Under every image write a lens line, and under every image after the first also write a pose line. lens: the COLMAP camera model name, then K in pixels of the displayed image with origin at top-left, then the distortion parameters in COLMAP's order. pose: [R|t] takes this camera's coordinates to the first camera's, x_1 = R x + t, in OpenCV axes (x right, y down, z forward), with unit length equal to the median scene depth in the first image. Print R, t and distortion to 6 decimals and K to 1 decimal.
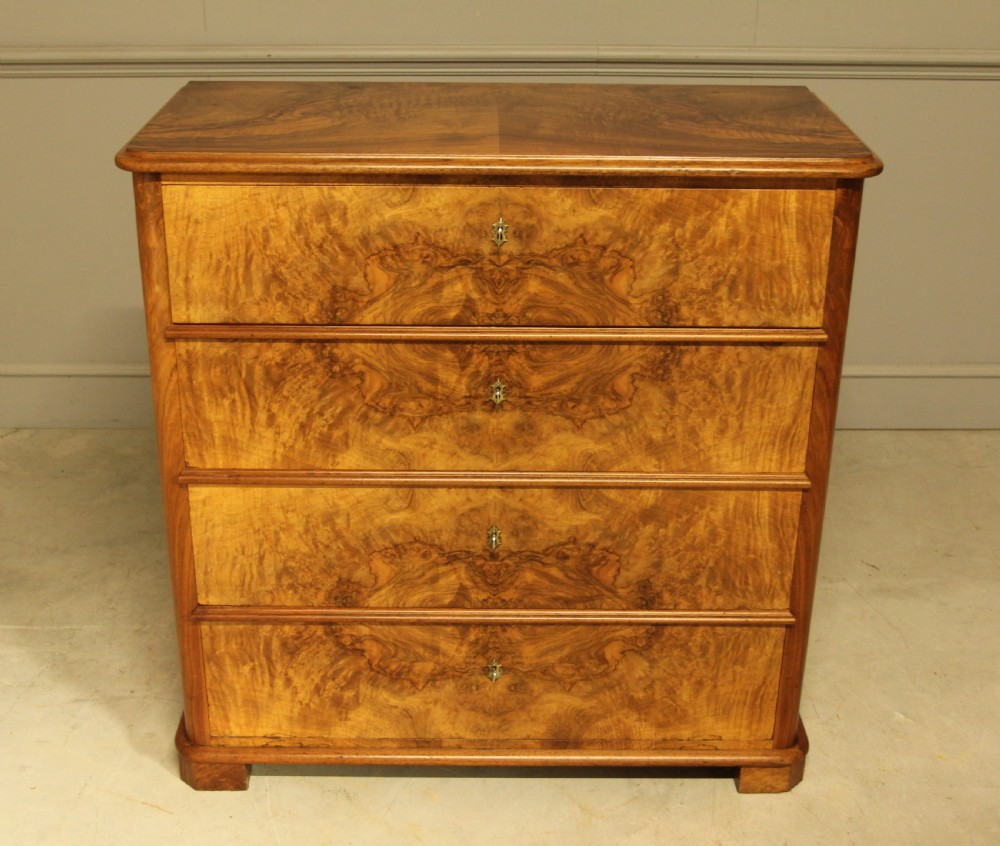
lens RADIAL K [[1437.4, 0, 480.1], [0, 1437.4, 421.2], [0, 0, 1]] dist [-0.044258, -0.005315]
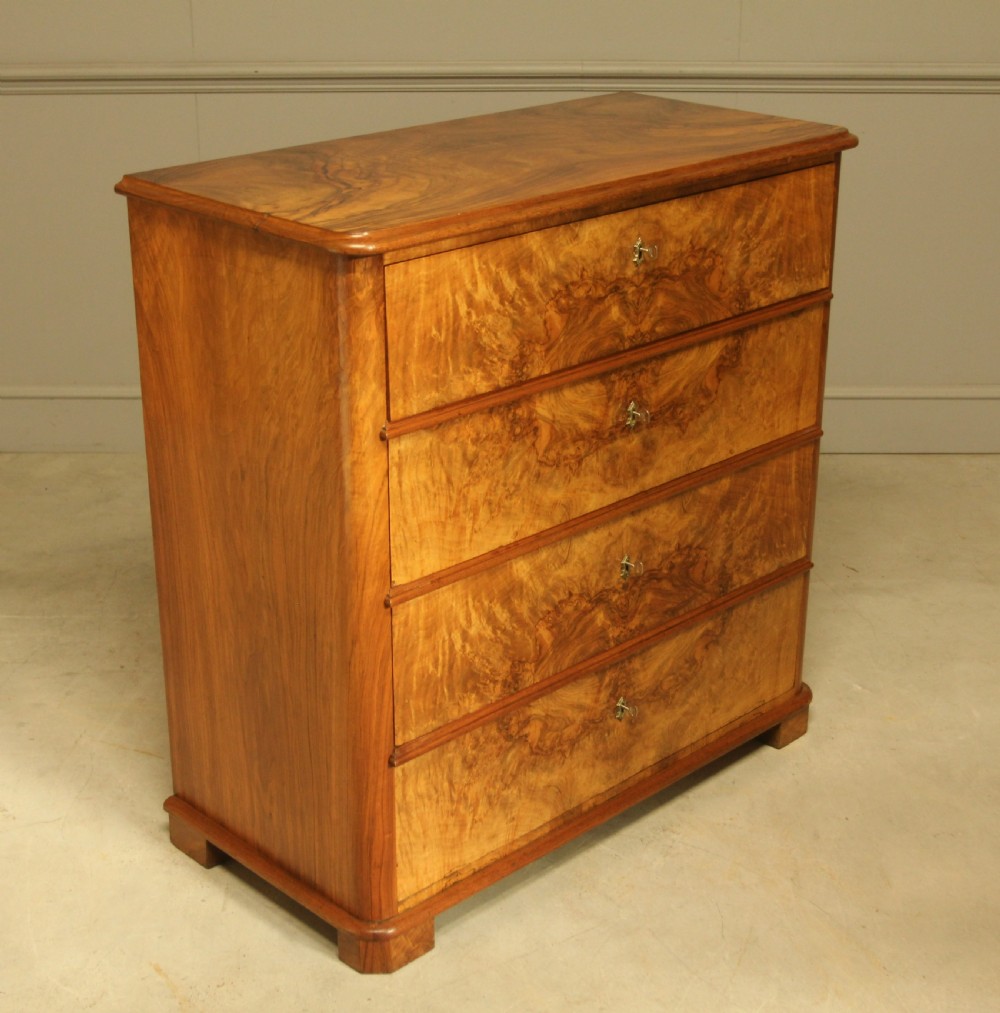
lens RADIAL K [[1746.7, 0, 504.5], [0, 1746.7, 508.2], [0, 0, 1]] dist [-0.009564, 0.069573]
pose [[0.714121, -0.272363, 0.644865, -0.812113], [0.295291, 0.952438, 0.075264, -0.072624], [-0.634693, 0.136676, 0.760582, 0.132459]]
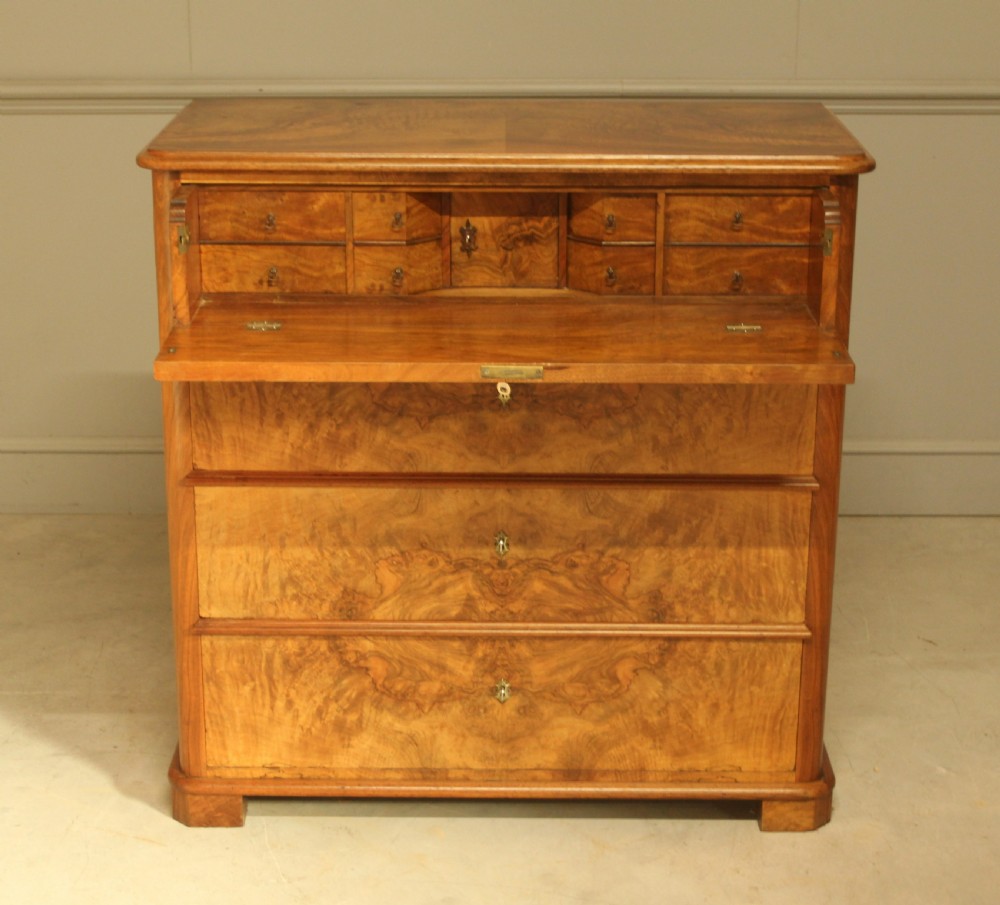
lens RADIAL K [[2072.2, 0, 479.4], [0, 2072.2, 453.7], [0, 0, 1]] dist [-0.006507, -0.025182]
pose [[0.999922, 0.000178, -0.012479, 0.012093], [-0.001481, 0.994528, -0.104464, 0.167795], [0.012392, 0.104474, 0.994450, -0.425134]]
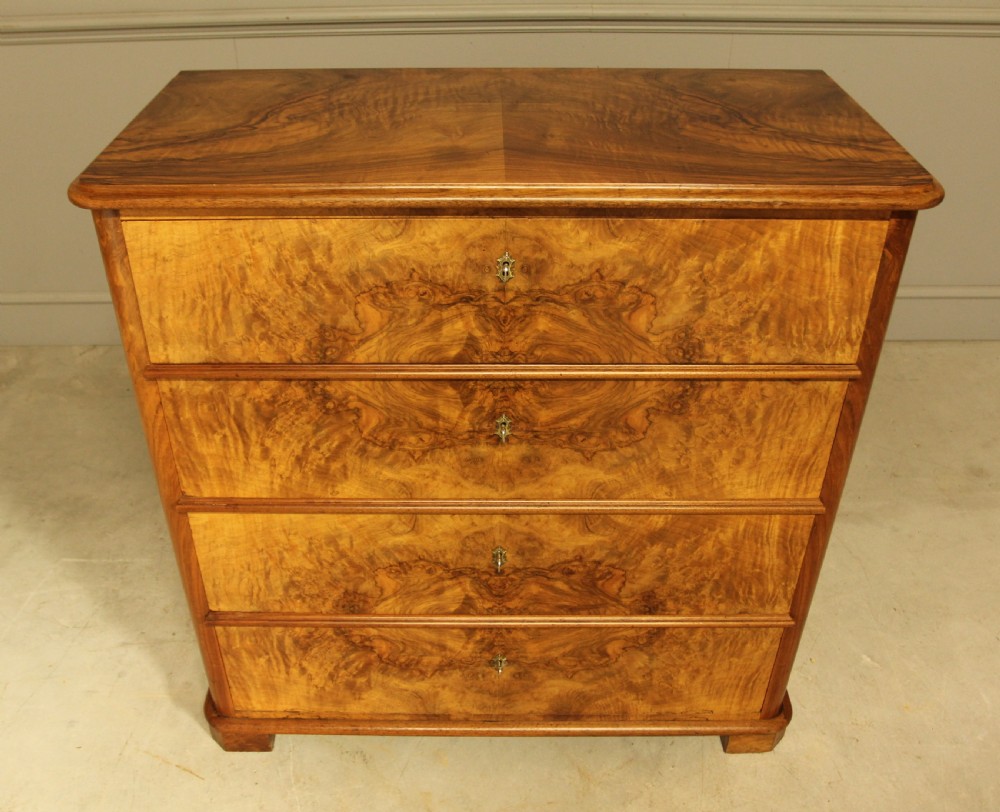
lens RADIAL K [[970.7, 0, 470.7], [0, 970.7, 405.9], [0, 0, 1]] dist [-0.083745, 0.025347]
pose [[0.999858, -0.005766, -0.015827, 0.001172], [0.008439, 0.984631, 0.174444, -0.137304], [0.014578, -0.174552, 0.984540, 0.359977]]
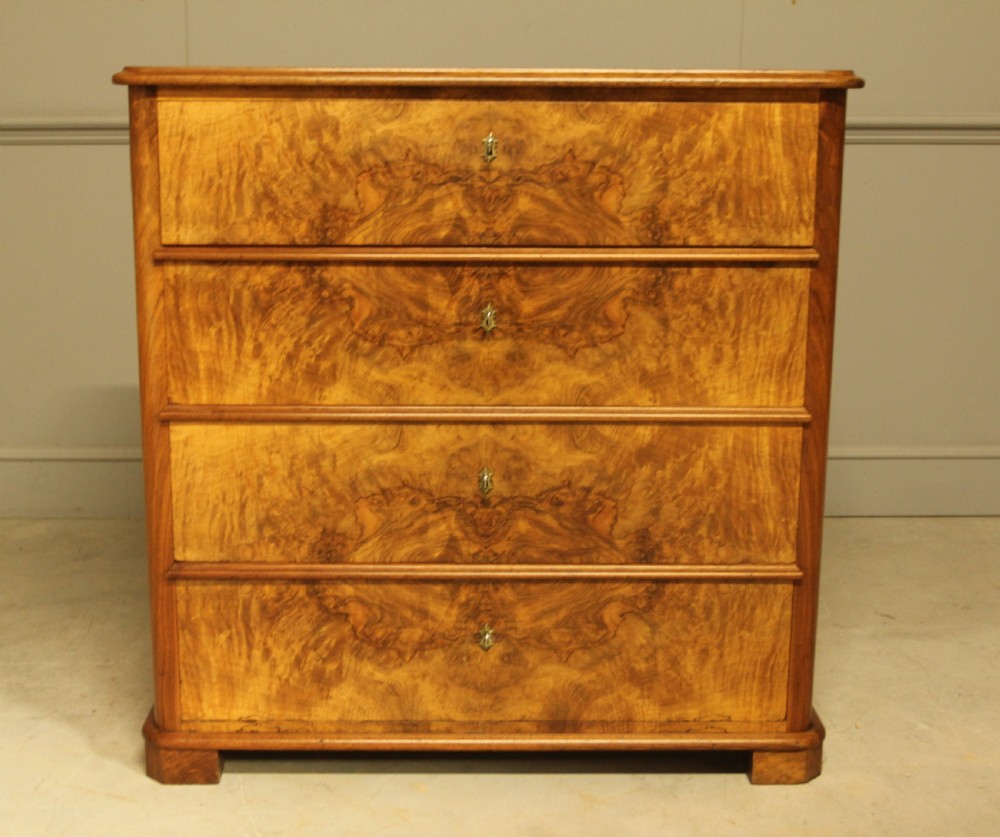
lens RADIAL K [[1577.1, 0, 463.8], [0, 1577.1, 409.0], [0, 0, 1]] dist [-0.021833, -0.029628]
pose [[0.999979, -0.004203, 0.004925, -0.009767], [0.005129, 0.978461, -0.206367, 0.251097], [-0.003951, 0.206388, 0.978462, -0.044808]]
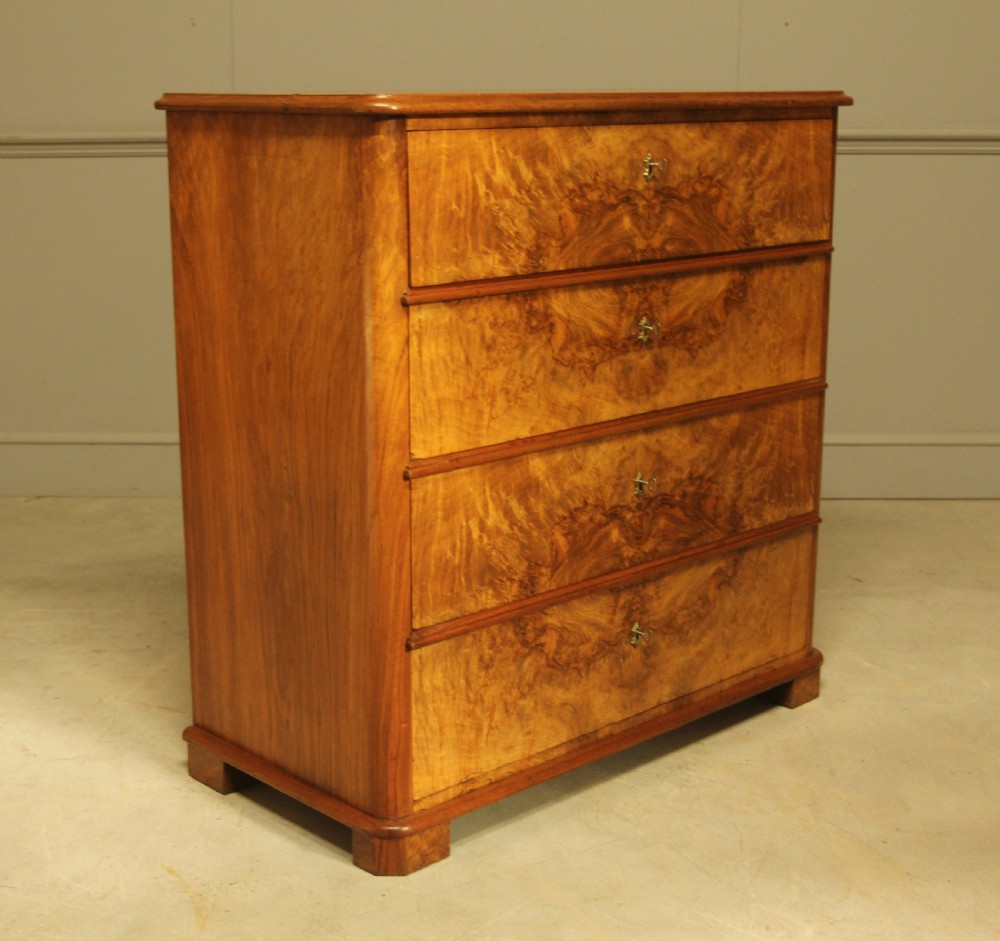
lens RADIAL K [[1619.9, 0, 495.4], [0, 1619.9, 468.8], [0, 0, 1]] dist [-0.006018, 0.038701]
pose [[0.724363, -0.167995, 0.668637, -0.824329], [0.293365, 0.952778, -0.078429, 0.128930], [-0.623887, 0.252966, 0.739441, 0.214016]]
